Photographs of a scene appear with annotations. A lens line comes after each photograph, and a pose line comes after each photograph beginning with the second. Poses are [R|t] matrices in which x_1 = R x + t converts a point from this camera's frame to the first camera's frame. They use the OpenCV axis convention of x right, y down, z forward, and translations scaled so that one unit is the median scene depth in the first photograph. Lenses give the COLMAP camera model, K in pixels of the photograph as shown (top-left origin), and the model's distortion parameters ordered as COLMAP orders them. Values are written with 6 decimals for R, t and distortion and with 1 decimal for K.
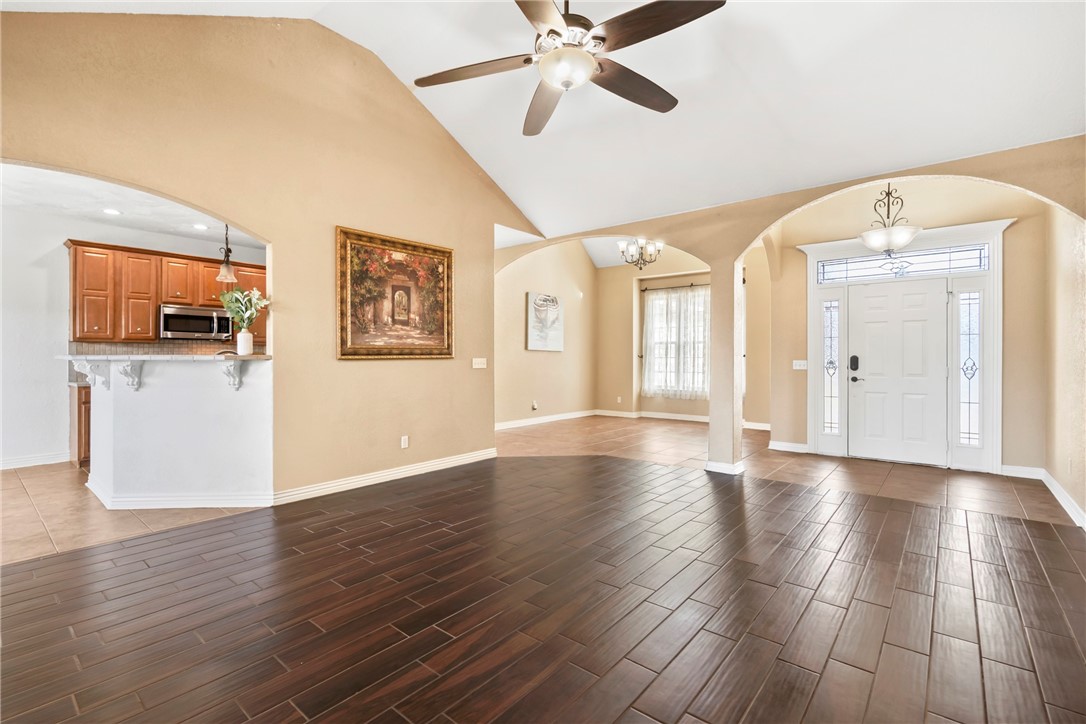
lens RADIAL K [[496.9, 0, 539.0], [0, 496.9, 359.6], [0, 0, 1]] dist [-0.002606, -0.000203]
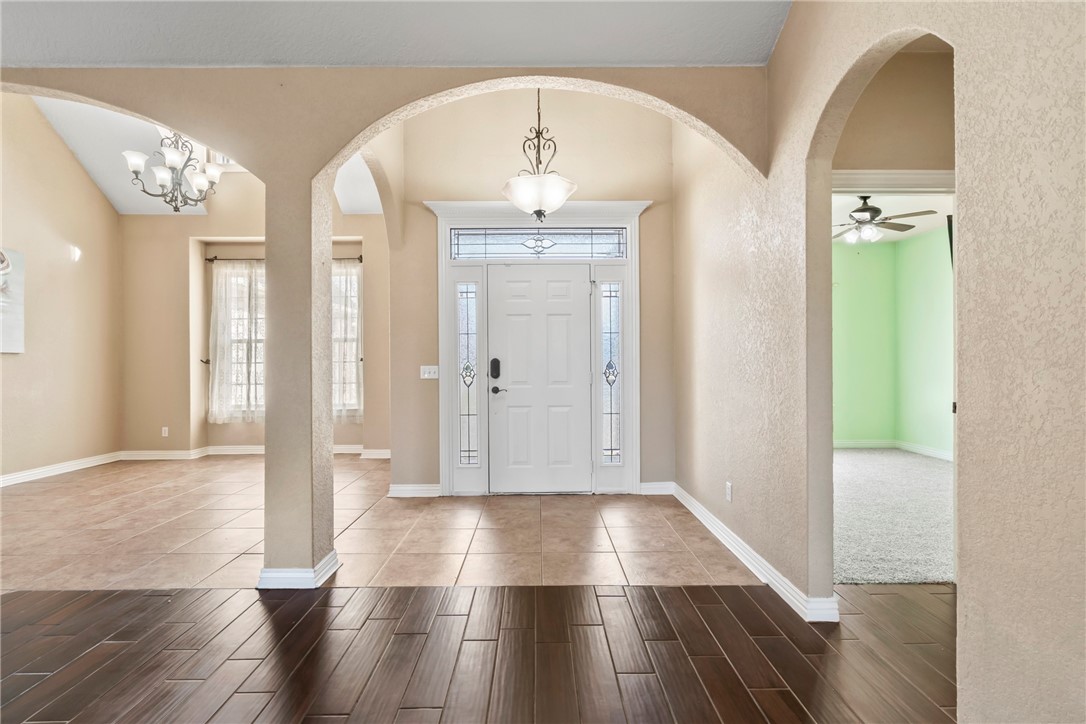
lens RADIAL K [[494.7, 0, 543.0], [0, 494.7, 362.0], [0, 0, 1]] dist [-0.002257, -0.000002]
pose [[0.761474, -0.007569, 0.648151, 0.177739], [0.010141, 0.999949, -0.000236, -0.001810], [-0.648116, 0.006753, 0.761512, 0.331720]]
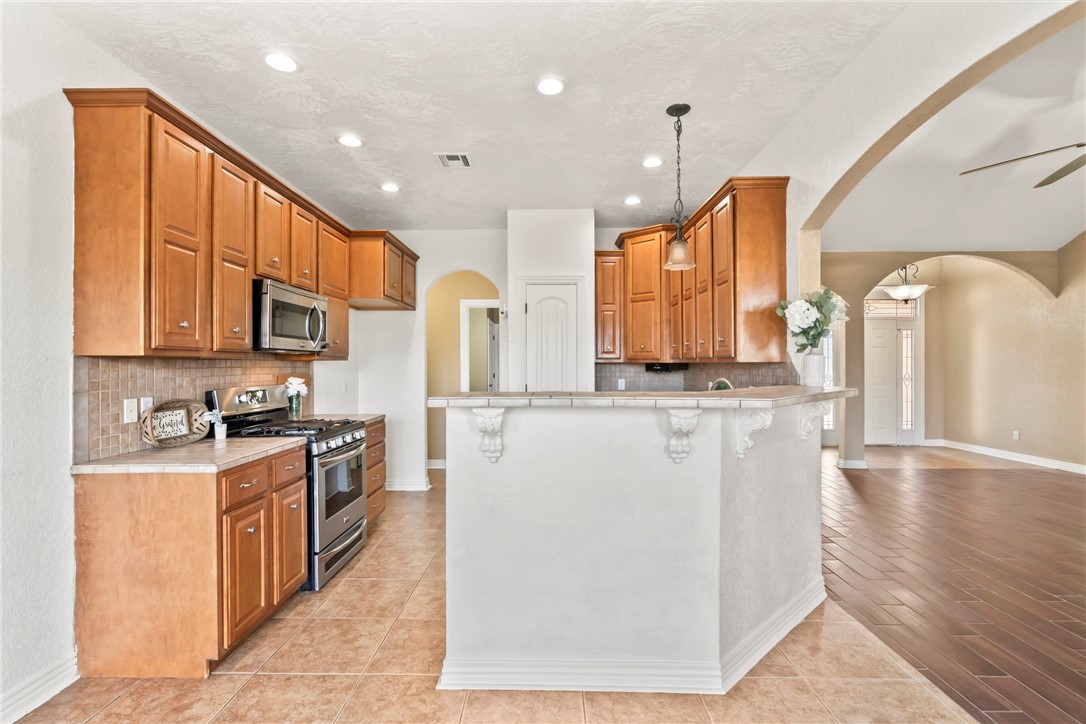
lens RADIAL K [[494.7, 0, 543.0], [0, 494.7, 362.0], [0, 0, 1]] dist [-0.002257, -0.000002]
pose [[0.772828, 0.000922, 0.634615, -0.761473], [0.006324, 0.999938, -0.009154, -0.022546], [-0.634584, 0.011088, 0.772774, 0.410235]]
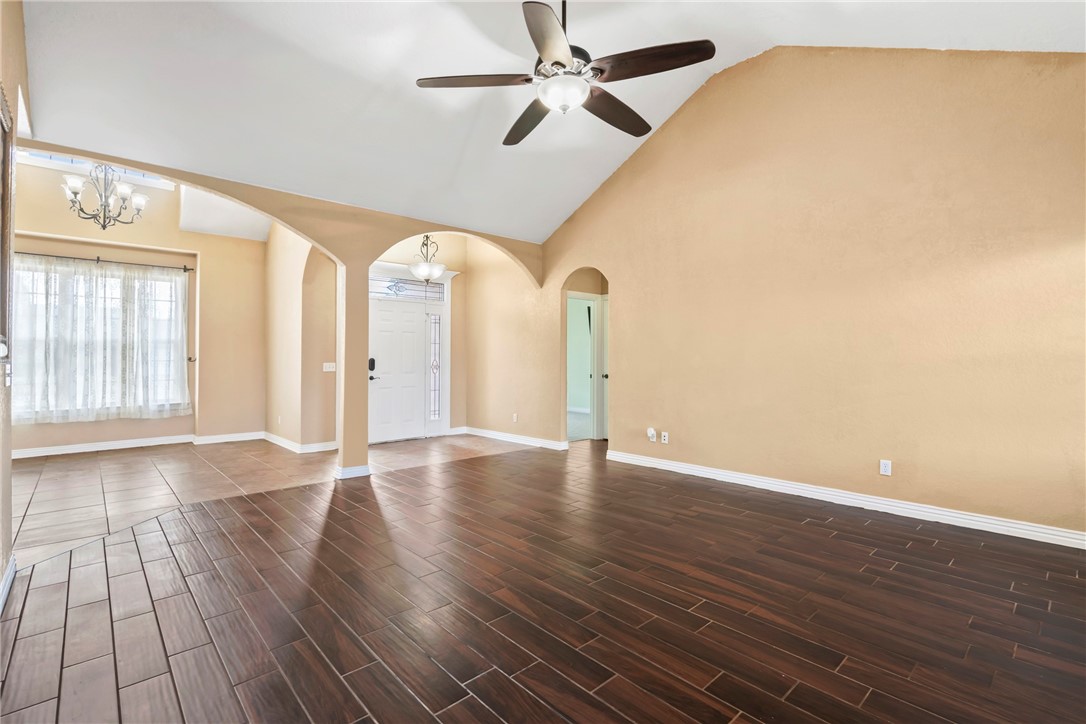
lens RADIAL K [[496.9, 0, 544.7], [0, 496.9, 350.7], [0, 0, 1]] dist [-0.003524, -0.000510]
pose [[0.126455, 0.016086, 0.991842, -0.427630], [0.009726, 0.999800, -0.017455, -0.000905], [-0.991925, 0.011854, 0.126273, 0.379874]]
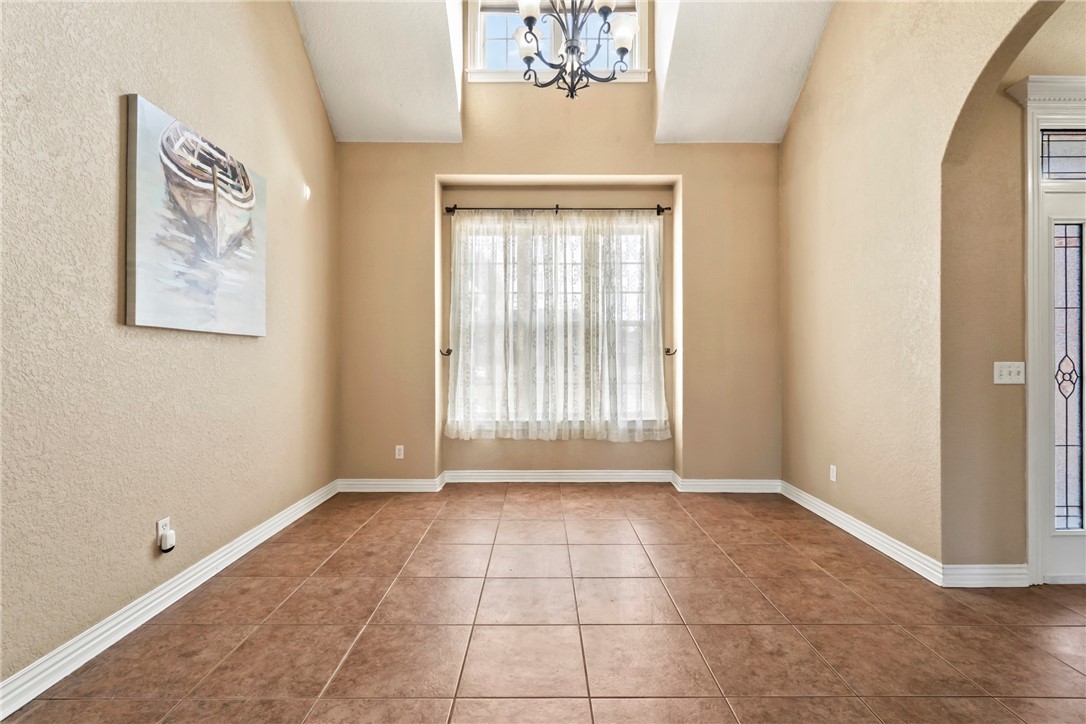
lens RADIAL K [[496.9, 0, 544.7], [0, 496.9, 350.7], [0, 0, 1]] dist [-0.003524, -0.000510]
pose [[0.763608, -0.000339, 0.645680, -0.031836], [0.005018, 0.999973, -0.005410, -0.006634], [-0.645661, 0.007371, 0.763589, 0.860276]]
